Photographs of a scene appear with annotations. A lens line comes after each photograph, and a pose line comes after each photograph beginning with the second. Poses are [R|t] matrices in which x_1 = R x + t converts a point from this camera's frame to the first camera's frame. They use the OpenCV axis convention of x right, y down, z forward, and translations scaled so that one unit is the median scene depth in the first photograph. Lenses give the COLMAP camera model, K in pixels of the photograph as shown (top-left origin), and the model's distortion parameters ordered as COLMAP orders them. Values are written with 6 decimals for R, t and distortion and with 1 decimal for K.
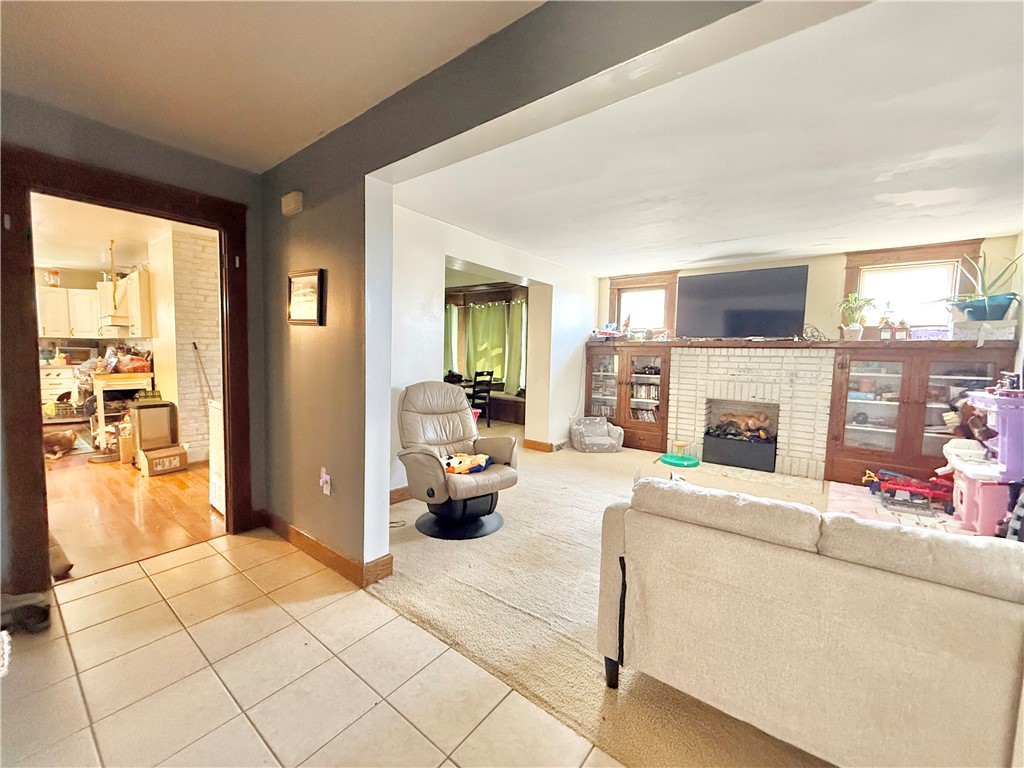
lens RADIAL K [[409.7, 0, 512.0], [0, 409.7, 384.0], [0, 0, 1]] dist [-0.000556, -0.000186]
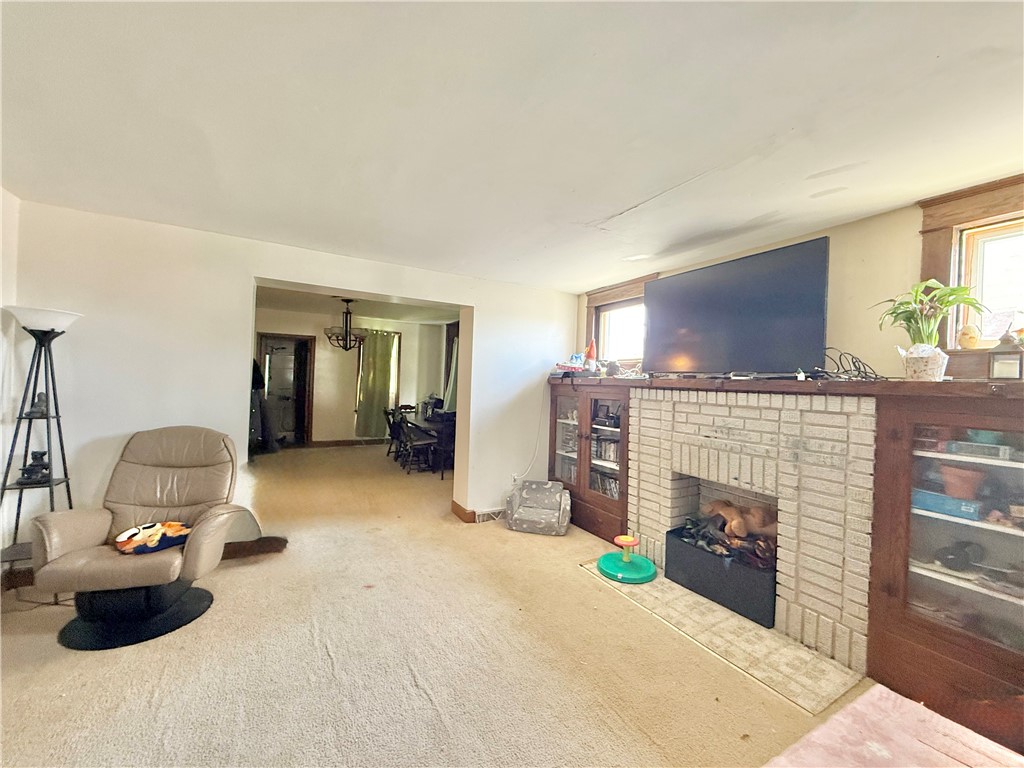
lens RADIAL K [[409.7, 0, 512.0], [0, 409.7, 384.0], [0, 0, 1]] dist [-0.000556, -0.000186]
pose [[0.921502, 0.012894, -0.388159, 0.522936], [-0.045218, 0.996213, -0.074257, -0.042073], [0.385732, 0.085980, 0.918596, 0.354449]]
